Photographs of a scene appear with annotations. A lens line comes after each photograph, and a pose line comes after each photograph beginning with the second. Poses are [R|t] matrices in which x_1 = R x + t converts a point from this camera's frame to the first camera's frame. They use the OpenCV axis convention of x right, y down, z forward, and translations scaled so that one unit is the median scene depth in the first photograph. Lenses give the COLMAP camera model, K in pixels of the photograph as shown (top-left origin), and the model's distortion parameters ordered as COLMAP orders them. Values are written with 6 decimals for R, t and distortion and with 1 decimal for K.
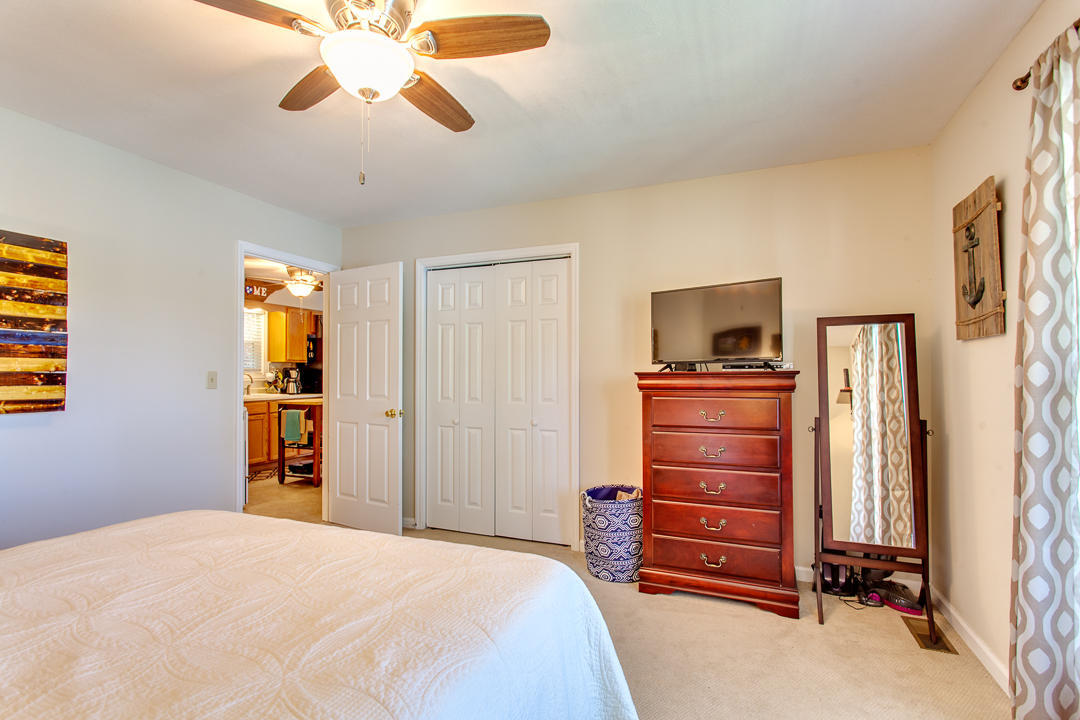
lens RADIAL K [[525.1, 0, 544.2], [0, 525.1, 369.6], [0, 0, 1]] dist [0.006119, 0.000862]
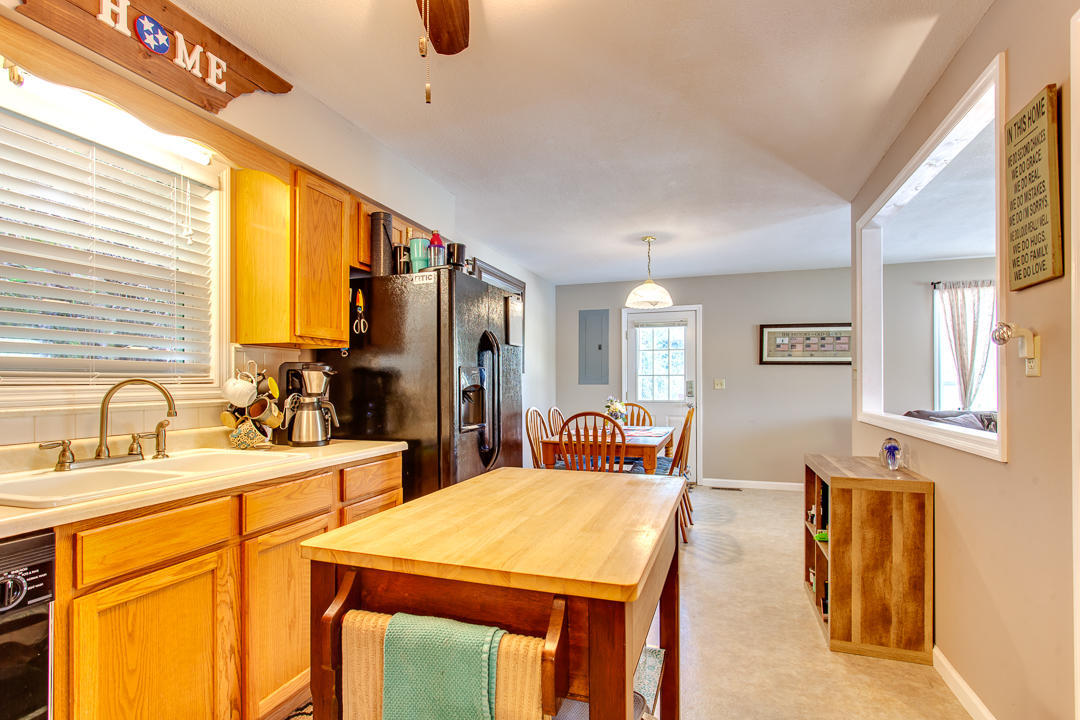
lens RADIAL K [[525.1, 0, 548.4], [0, 525.1, 380.6], [0, 0, 1]] dist [0.006119, 0.000862]
pose [[0.997289, 0.001542, 0.073573, -0.357615], [-0.002152, 0.999964, 0.008225, 0.004578], [-0.073558, -0.008361, 0.997256, 0.668809]]
